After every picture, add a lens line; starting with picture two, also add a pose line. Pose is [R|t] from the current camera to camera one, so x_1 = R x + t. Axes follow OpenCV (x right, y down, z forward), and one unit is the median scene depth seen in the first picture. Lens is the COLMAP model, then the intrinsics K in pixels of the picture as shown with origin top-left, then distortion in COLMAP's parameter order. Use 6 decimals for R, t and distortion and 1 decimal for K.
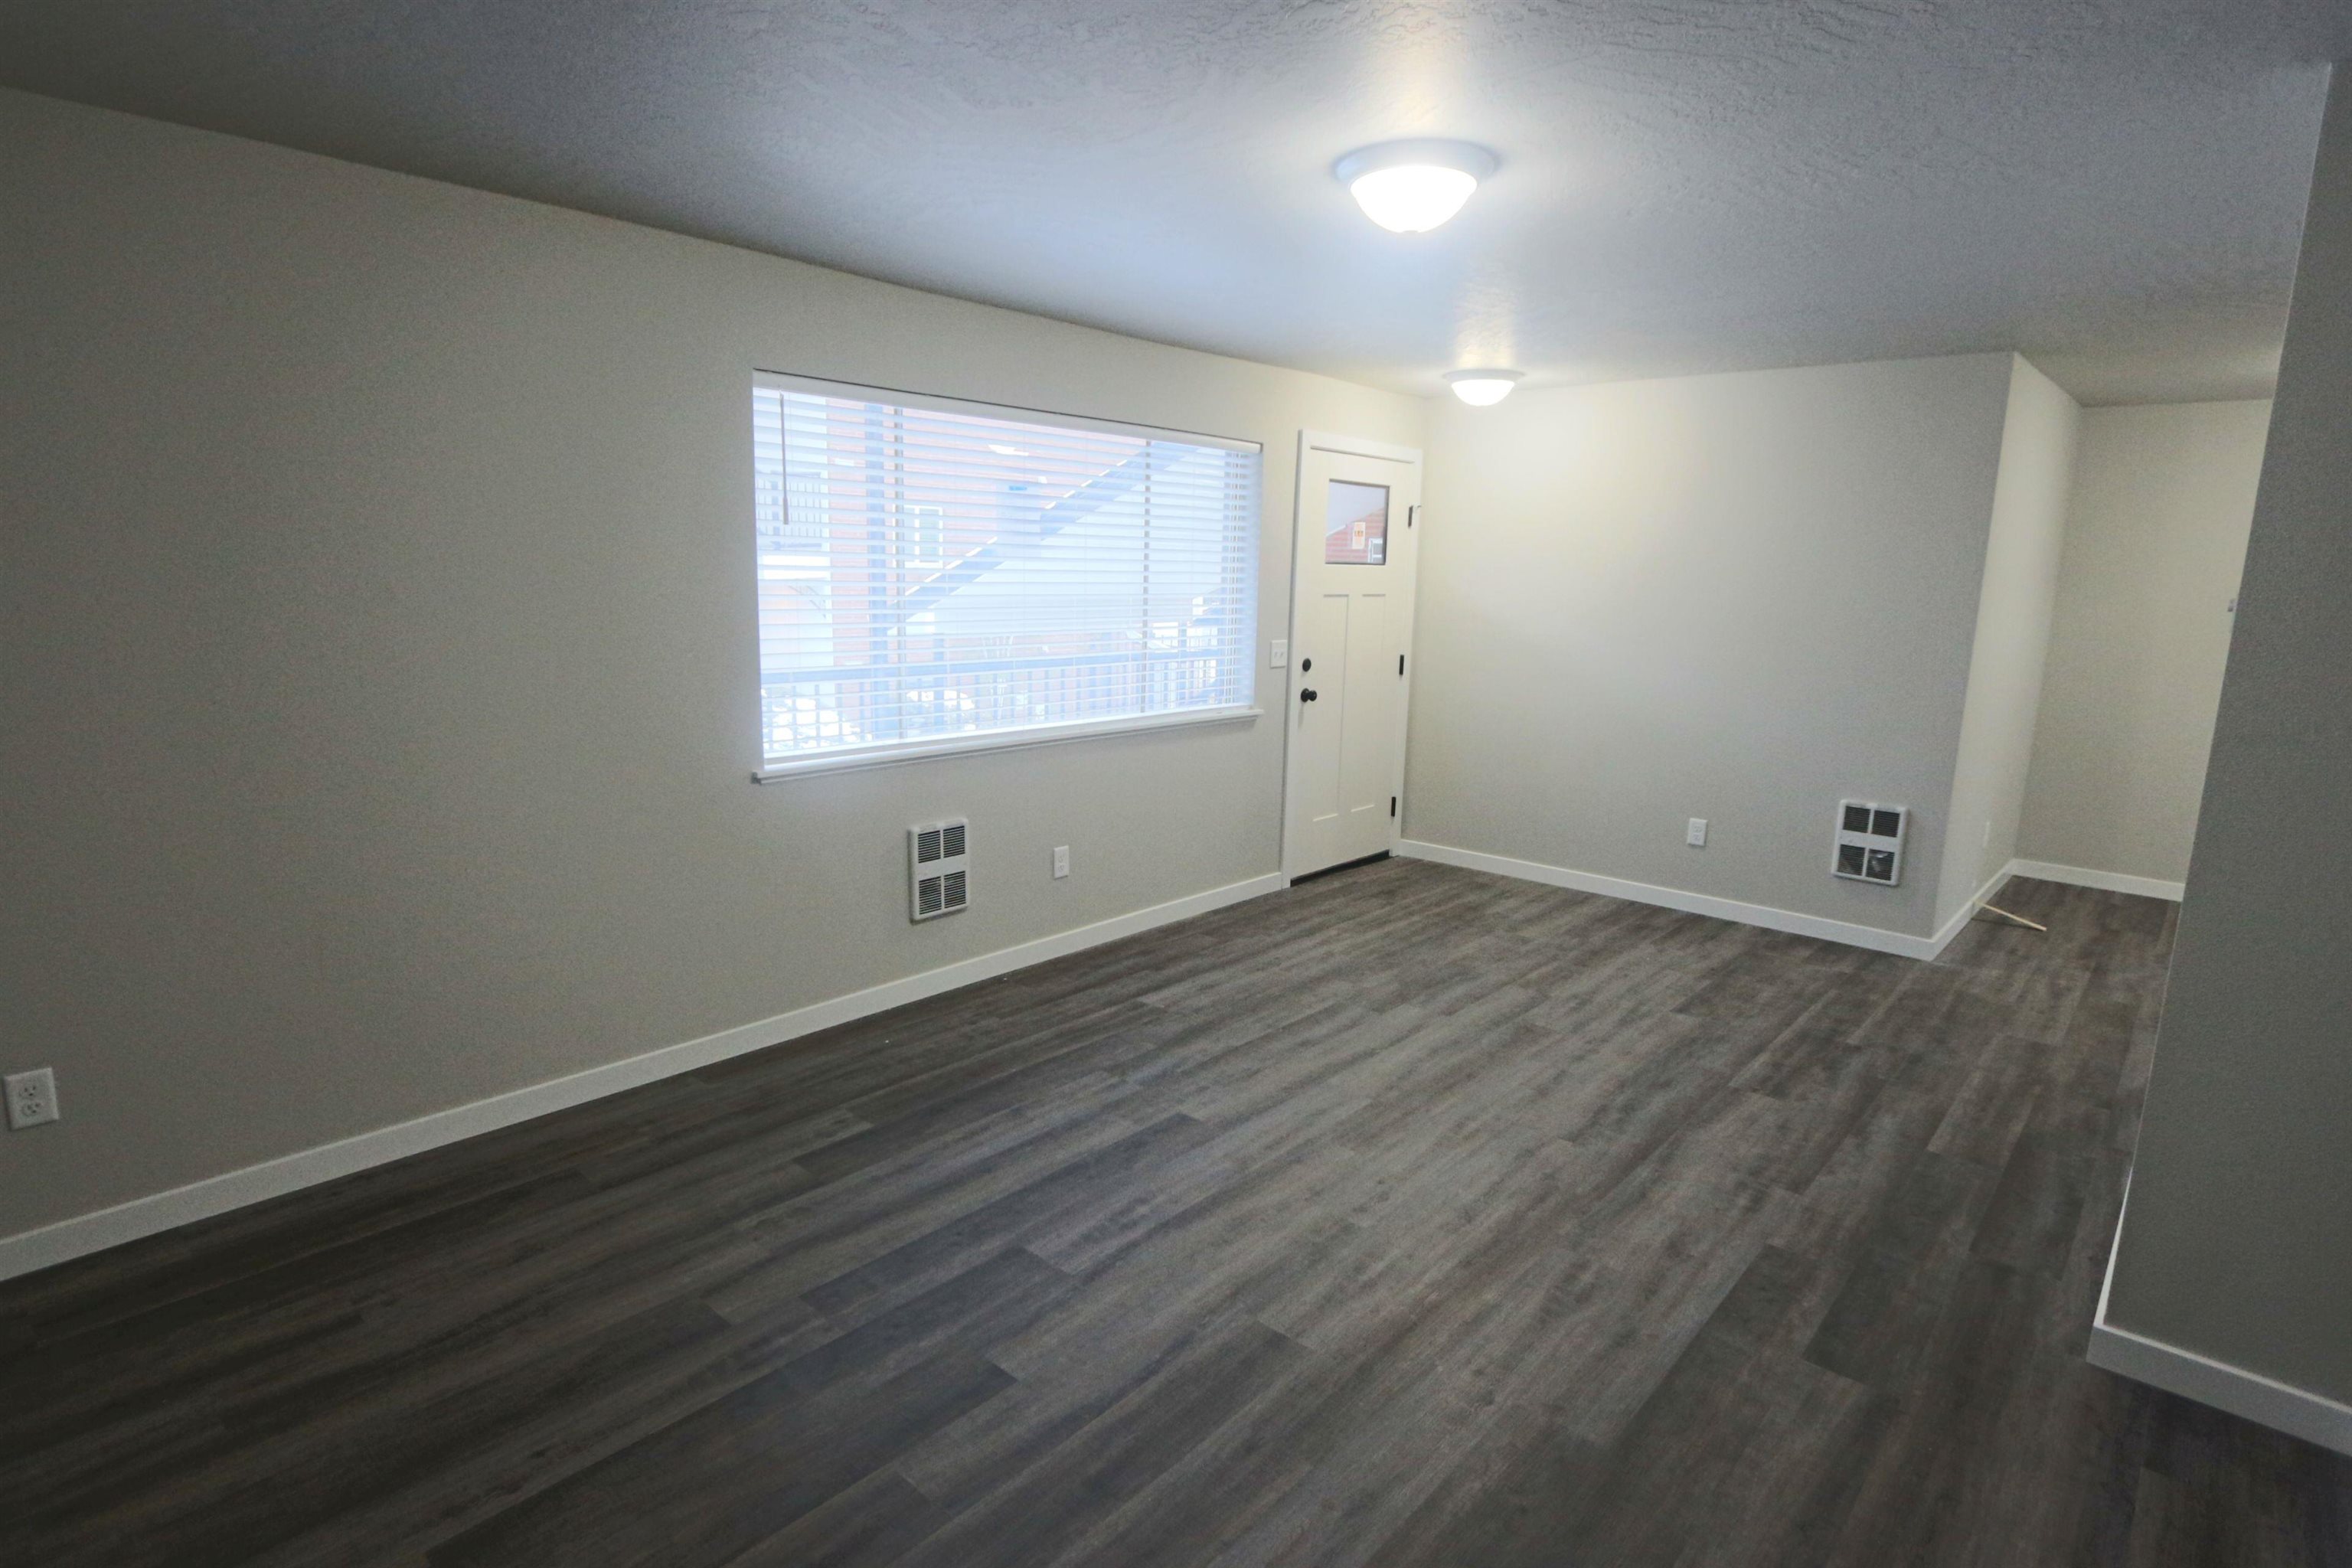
lens RADIAL K [[1208.3, 0, 1159.1], [0, 1208.3, 800.7], [0, 0, 1]] dist [-0.006341, -0.000525]
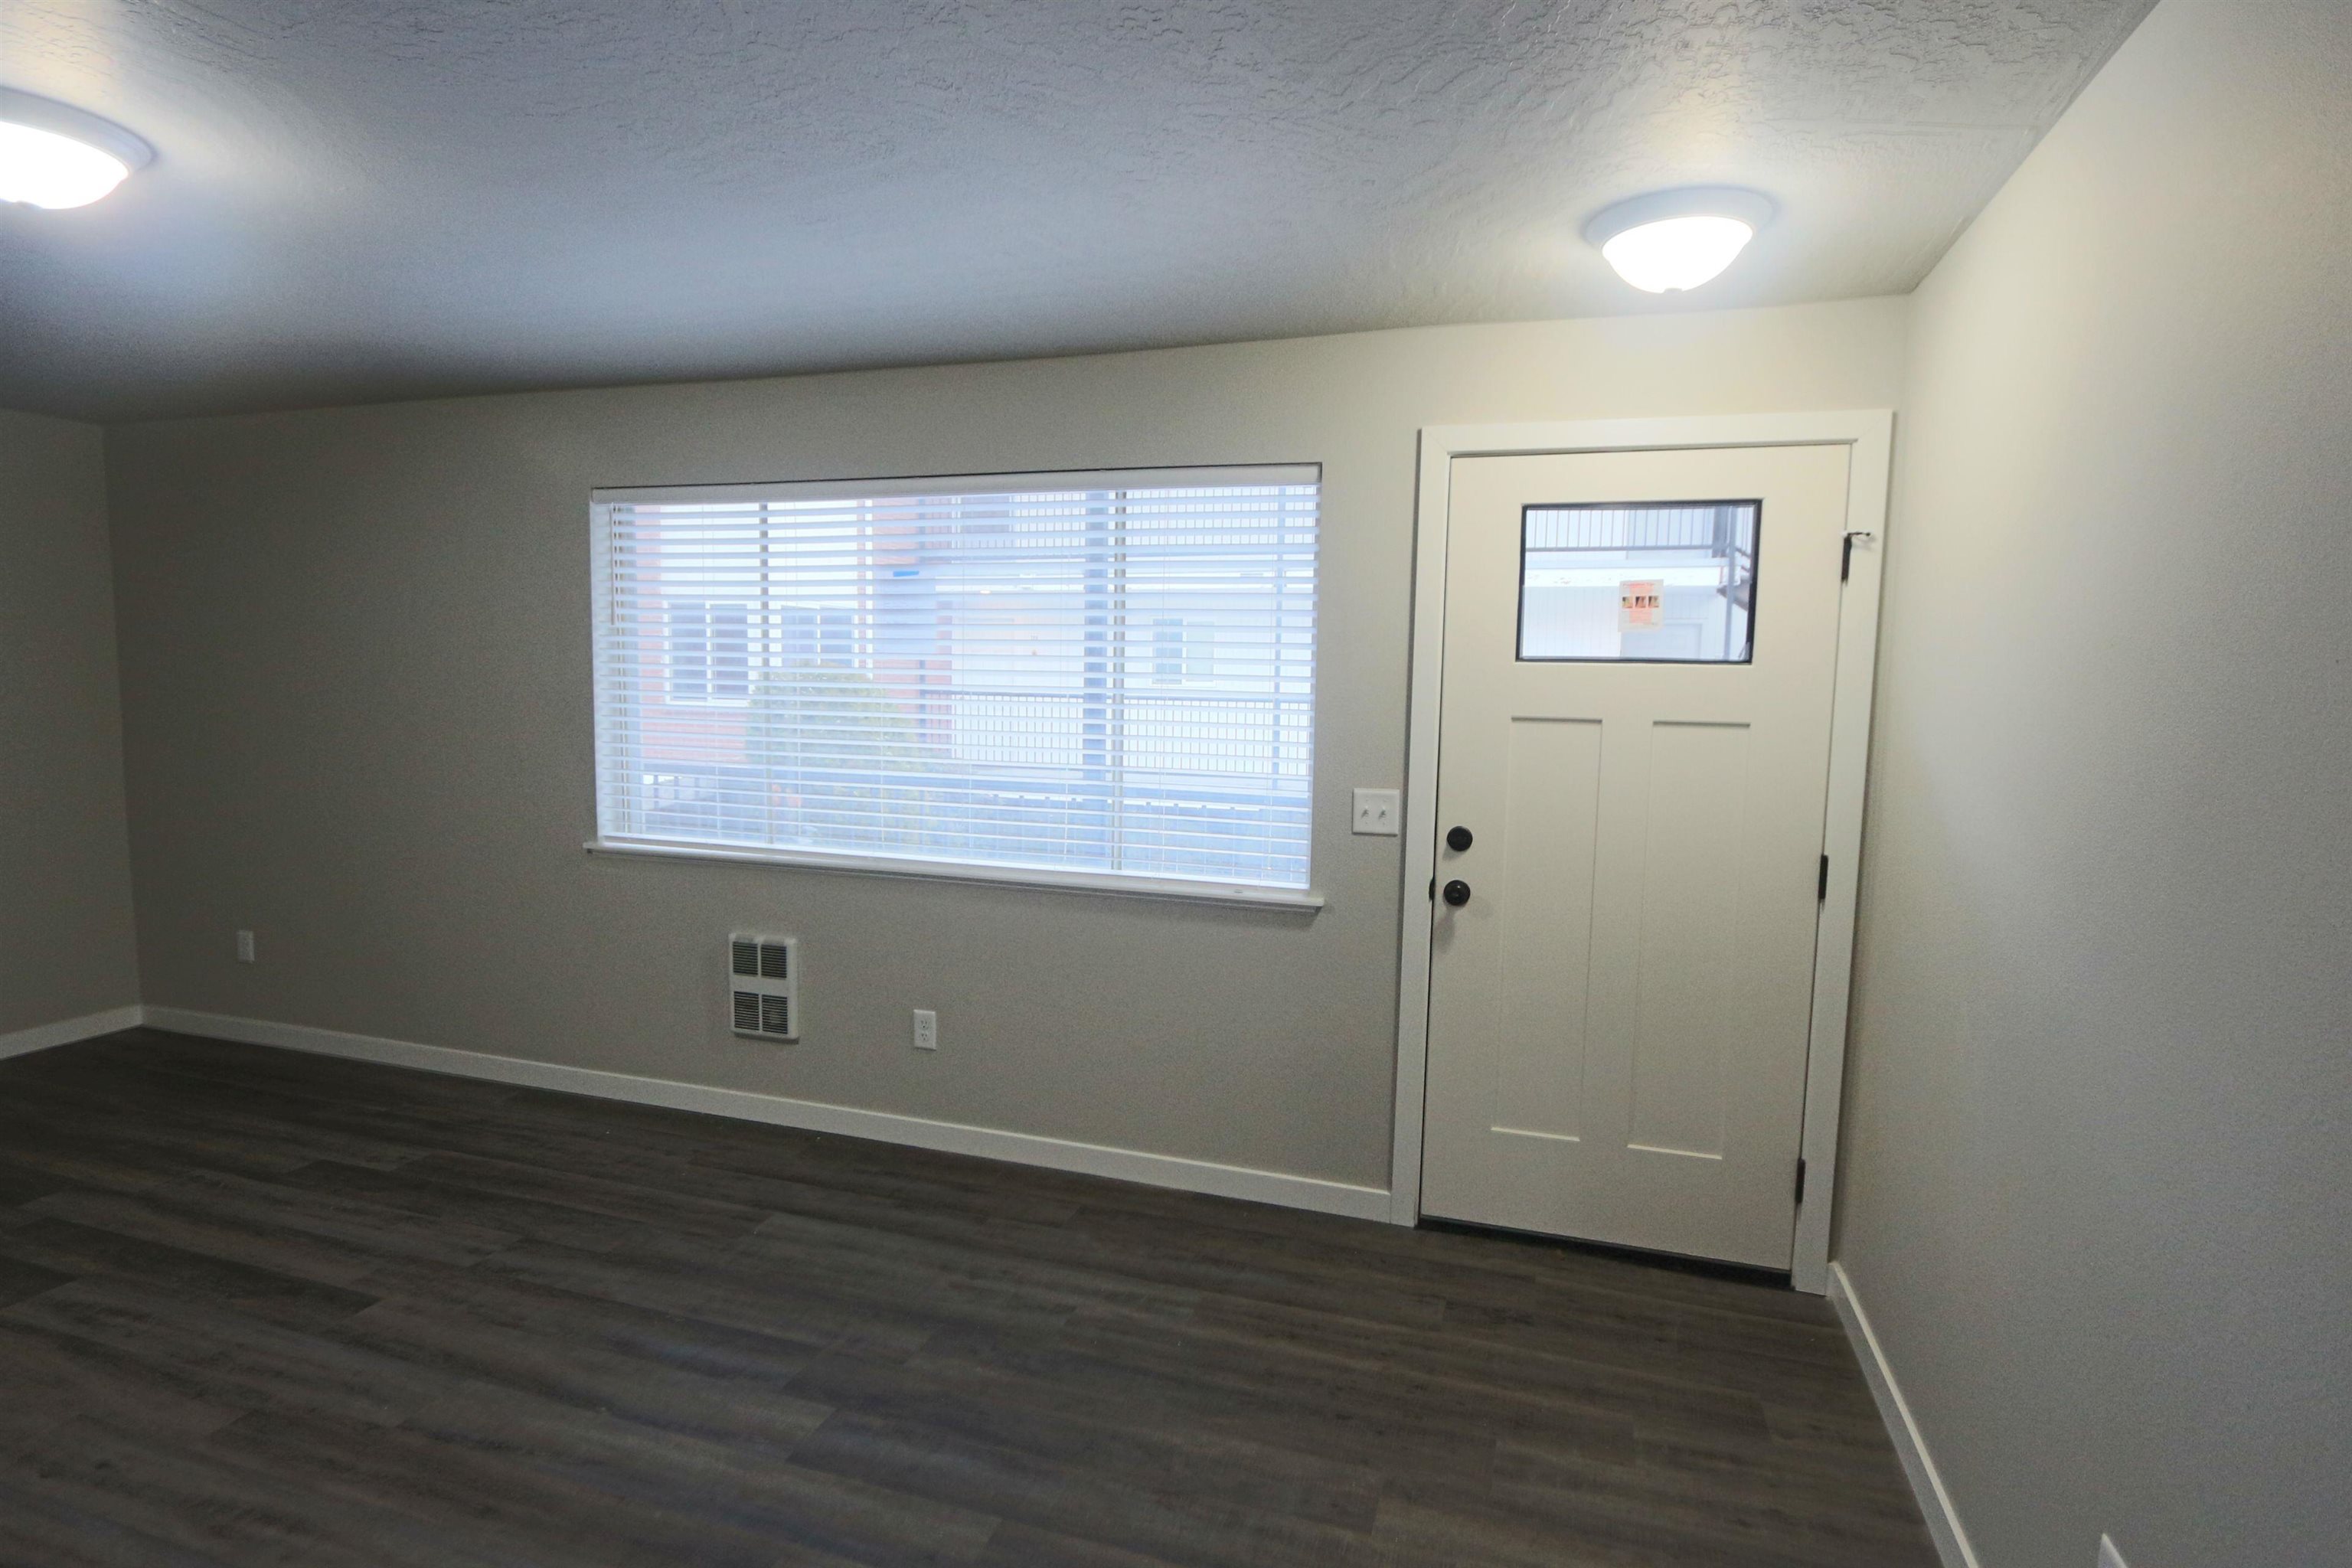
lens RADIAL K [[1221.9, 0, 1157.7], [0, 1221.9, 777.3], [0, 0, 1]] dist [-0.004359, -0.001867]
pose [[0.398788, 0.063503, -0.914842, 0.776336], [-0.185094, 0.982642, -0.012475, -0.144222], [0.898169, 0.174307, 0.403620, 0.864447]]
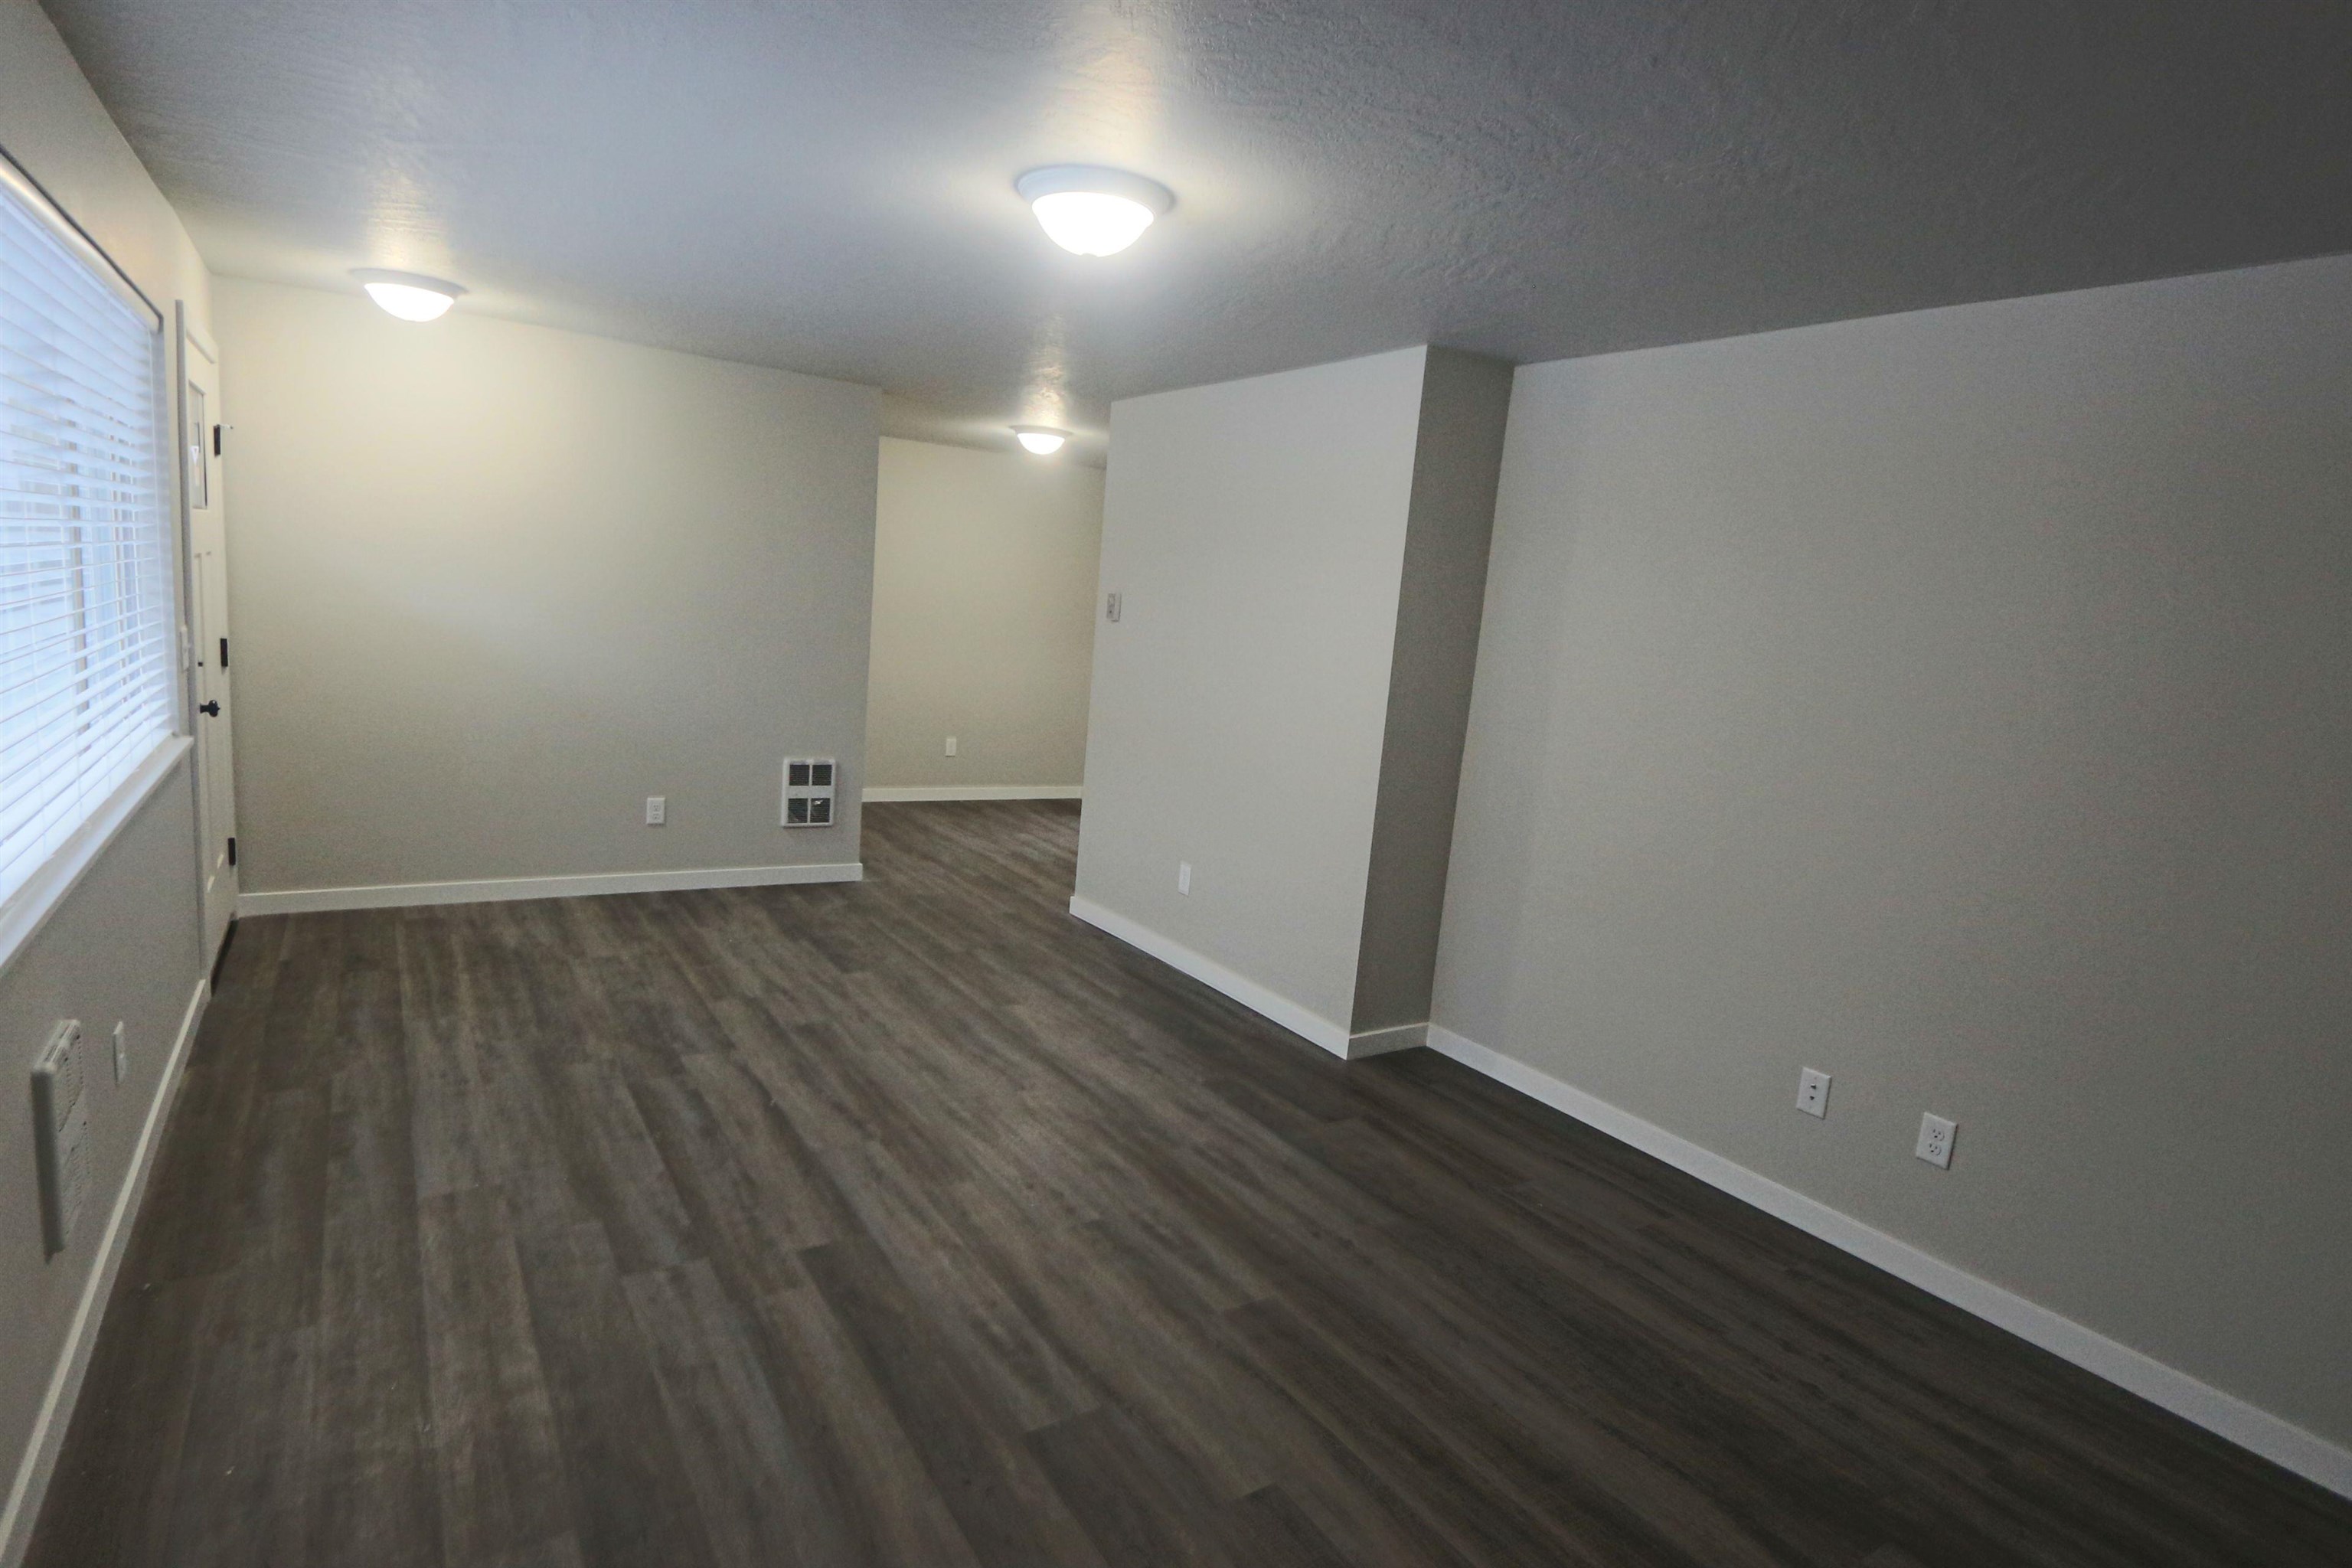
lens RADIAL K [[1208.3, 0, 1159.1], [0, 1208.3, 800.7], [0, 0, 1]] dist [-0.006341, -0.000525]
pose [[0.260418, -0.159862, 0.952169, -0.506708], [0.107526, 0.984864, 0.135943, -0.093835], [-0.959490, 0.066981, 0.273666, 0.427641]]
